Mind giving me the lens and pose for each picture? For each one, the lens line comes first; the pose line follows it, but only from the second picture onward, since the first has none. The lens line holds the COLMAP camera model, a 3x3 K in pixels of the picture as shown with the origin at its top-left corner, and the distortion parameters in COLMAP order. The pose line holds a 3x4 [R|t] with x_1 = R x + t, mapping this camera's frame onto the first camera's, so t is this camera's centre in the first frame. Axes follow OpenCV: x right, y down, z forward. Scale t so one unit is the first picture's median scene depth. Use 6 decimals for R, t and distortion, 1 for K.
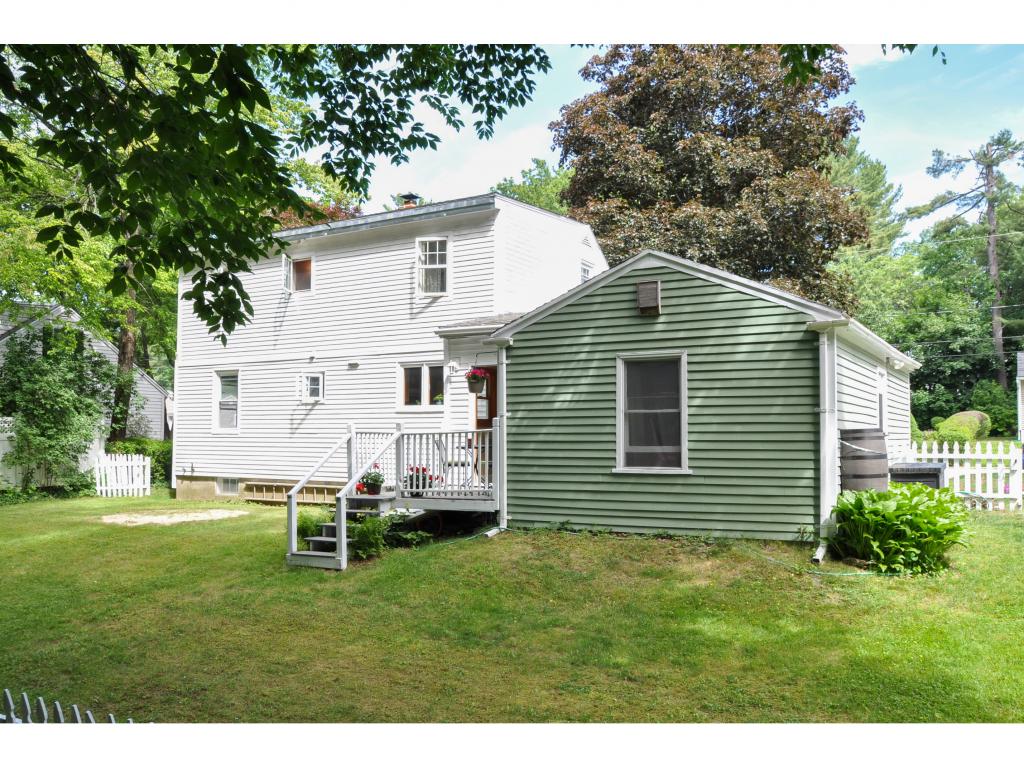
lens RADIAL K [[894.7, 0, 512.0], [0, 894.7, 383.5], [0, 0, 1]] dist [-0.125564, 0.103713]
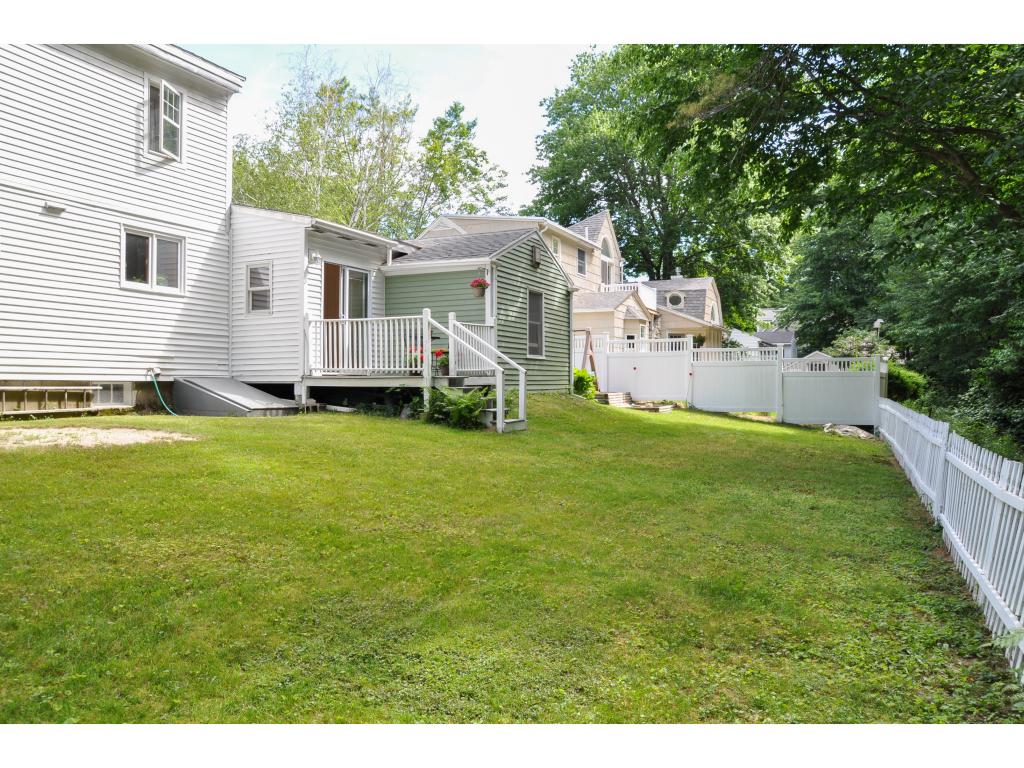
lens RADIAL K [[894.7, 0, 512.0], [0, 894.7, 384.0], [0, 0, 1]] dist [-0.125564, 0.103713]
pose [[-0.140987, 0.007895, 0.989980, -1.504146], [-0.057454, 0.998218, -0.016143, 0.175270], [-0.988343, -0.059155, -0.140282, 1.252354]]
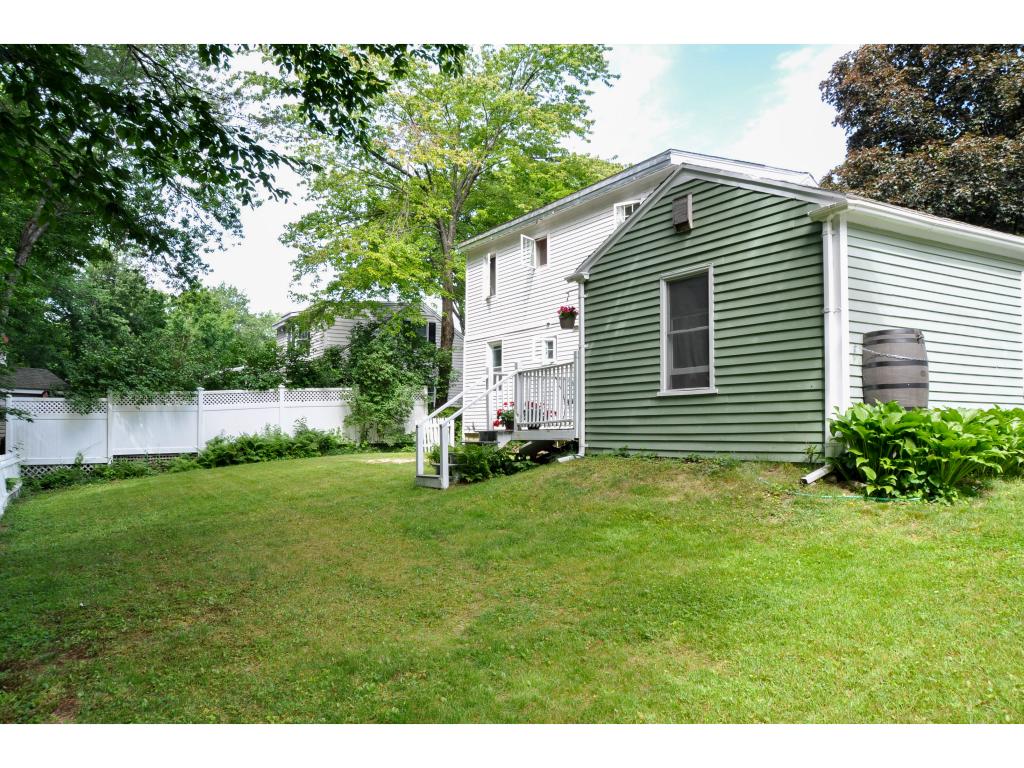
lens RADIAL K [[819.8, 0, 510.0], [0, 819.8, 371.8], [0, 0, 1]] dist [-0.127415, 0.168381]
pose [[0.870165, -0.030472, -0.491818, 0.412051], [0.023757, 0.999520, -0.019896, 0.086763], [0.492188, 0.005628, 0.870471, 0.140310]]
